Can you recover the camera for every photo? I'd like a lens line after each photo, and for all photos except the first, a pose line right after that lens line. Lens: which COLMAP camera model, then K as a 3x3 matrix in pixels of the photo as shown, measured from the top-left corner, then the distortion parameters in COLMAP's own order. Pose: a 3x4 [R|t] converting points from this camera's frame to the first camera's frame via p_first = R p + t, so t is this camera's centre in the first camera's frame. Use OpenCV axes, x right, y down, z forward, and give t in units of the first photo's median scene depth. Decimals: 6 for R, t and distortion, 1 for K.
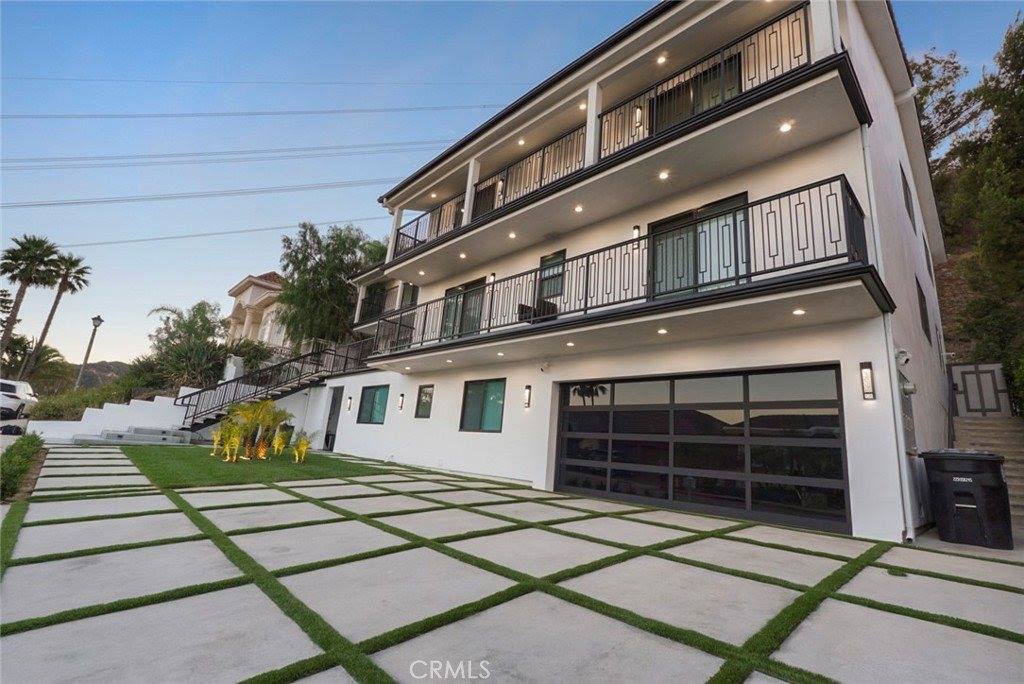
lens RADIAL K [[466.2, 0, 512.0], [0, 466.2, 342.0], [0, 0, 1]] dist [-0.003542, -0.000236]
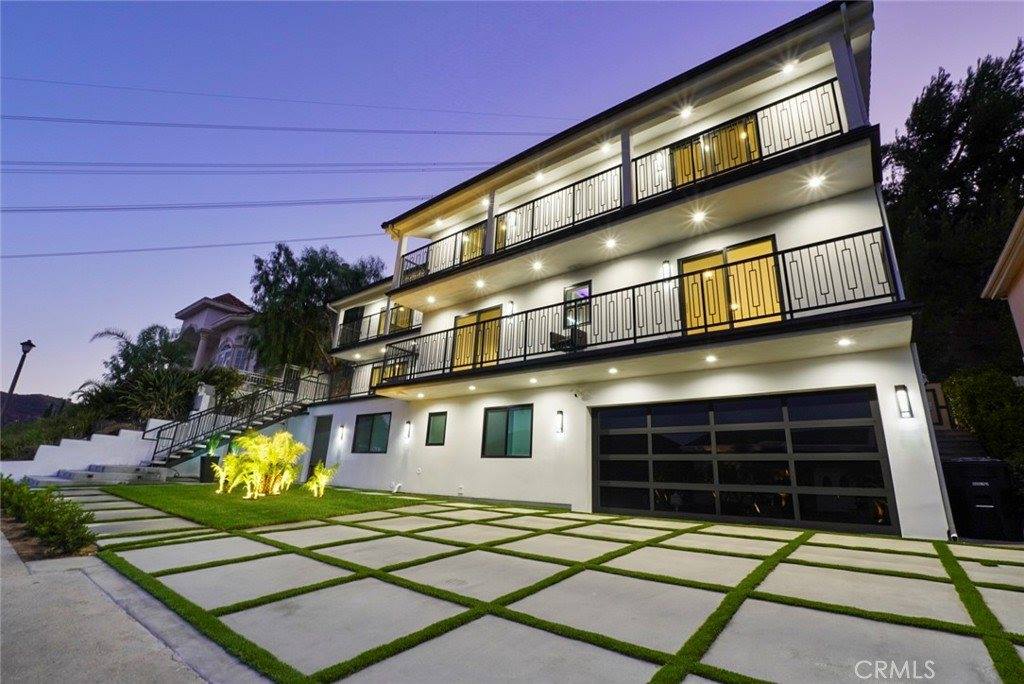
lens RADIAL K [[464.2, 0, 512.0], [0, 464.2, 342.0], [0, 0, 1]] dist [-0.017222, -0.000425]
pose [[0.990512, -0.004939, 0.137337, -0.121867], [0.010889, 0.999033, -0.042607, -0.009145], [-0.136993, 0.043698, 0.989608, -0.002701]]
